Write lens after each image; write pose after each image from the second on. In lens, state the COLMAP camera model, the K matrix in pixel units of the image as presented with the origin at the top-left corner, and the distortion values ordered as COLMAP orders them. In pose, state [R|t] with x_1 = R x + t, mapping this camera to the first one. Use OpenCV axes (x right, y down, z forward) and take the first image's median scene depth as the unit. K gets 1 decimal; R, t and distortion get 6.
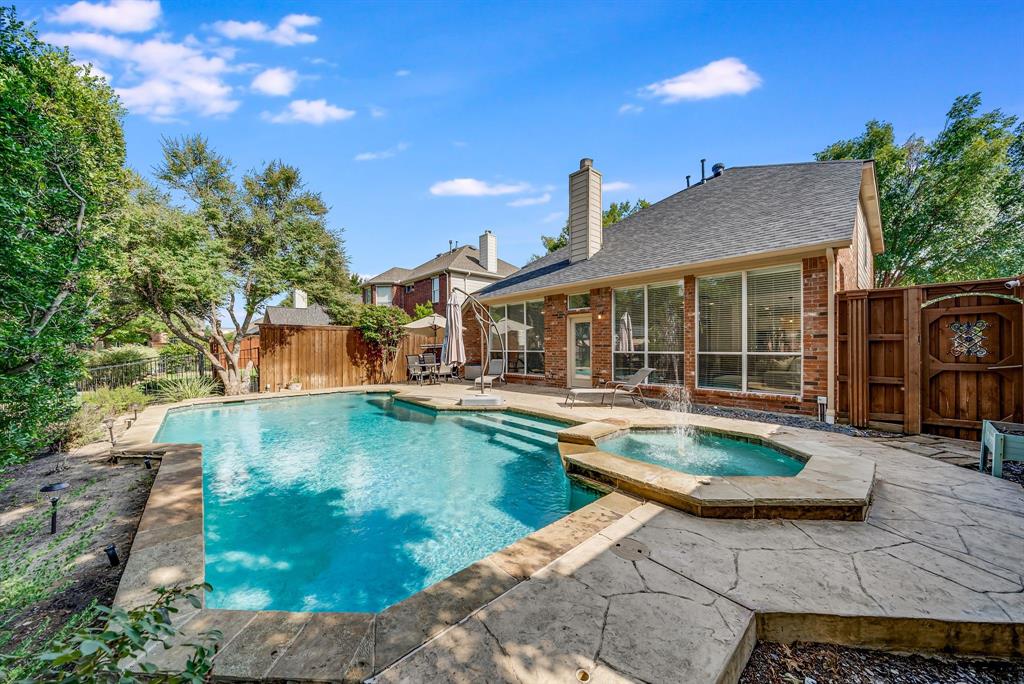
lens RADIAL K [[348.2, 0, 498.0], [0, 348.2, 340.6], [0, 0, 1]] dist [-0.000940, -0.000118]
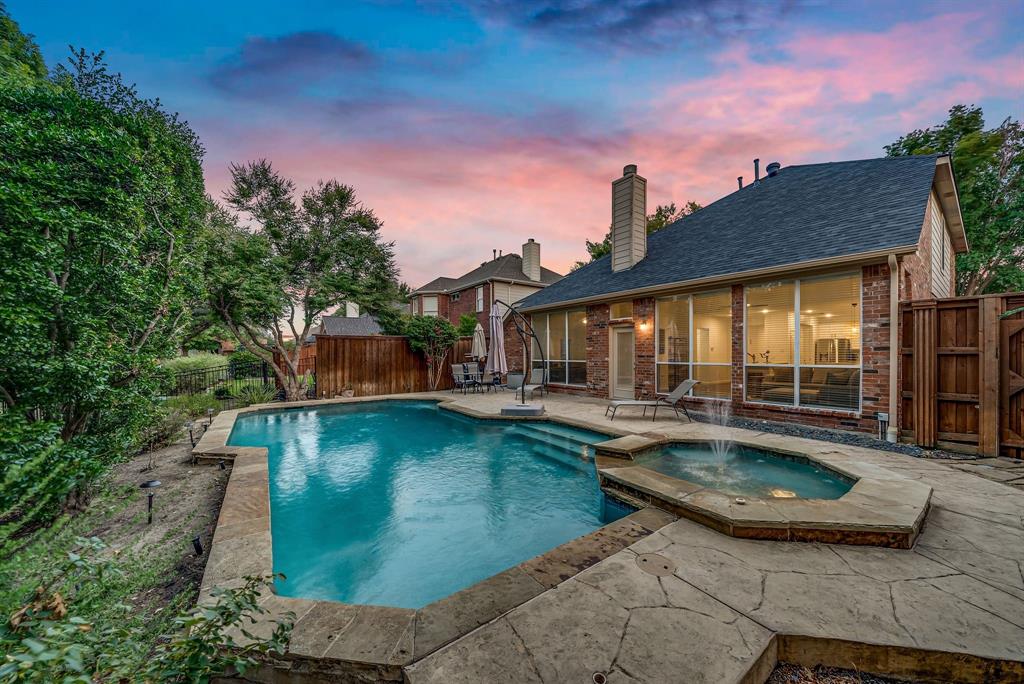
lens RADIAL K [[348.4, 0, 511.6], [0, 348.4, 346.3], [0, 0, 1]] dist [-0.000400, 0.000167]
pose [[0.996050, -0.000143, -0.088793, 0.016330], [-0.000054, 0.999998, -0.002218, -0.018699], [0.088793, 0.002214, 0.996048, -0.027750]]
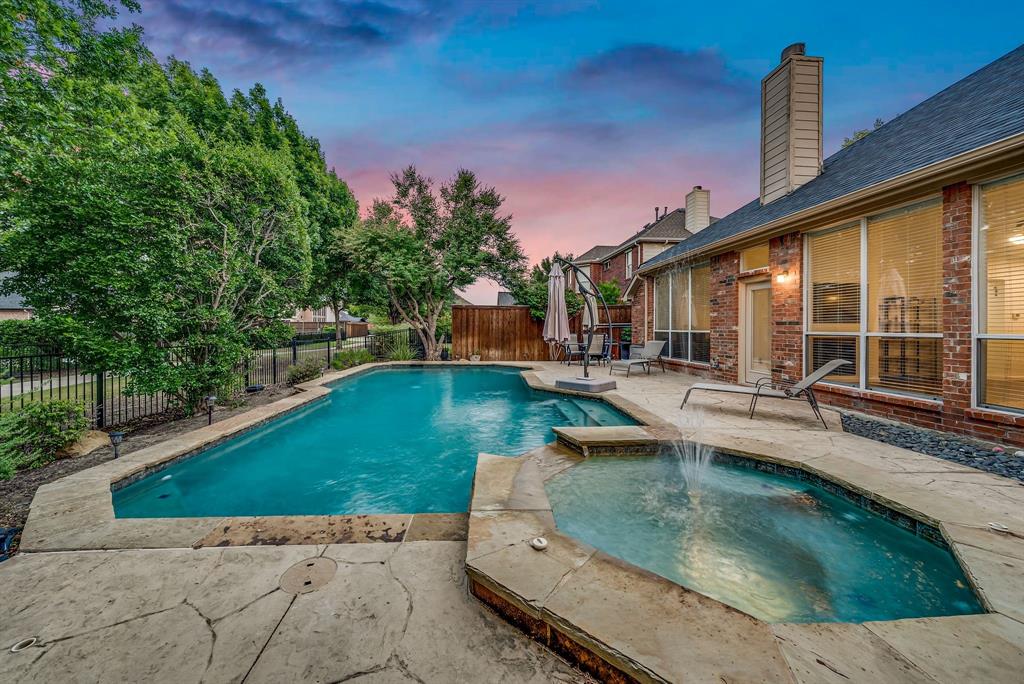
lens RADIAL K [[350.1, 0, 500.4], [0, 350.1, 322.5], [0, 0, 1]] dist [-0.004095, -0.000031]
pose [[0.791814, 0.003959, -0.610750, 0.444975], [-0.003021, 0.999992, 0.002565, 0.021186], [0.610755, -0.000186, 0.791819, 0.253533]]
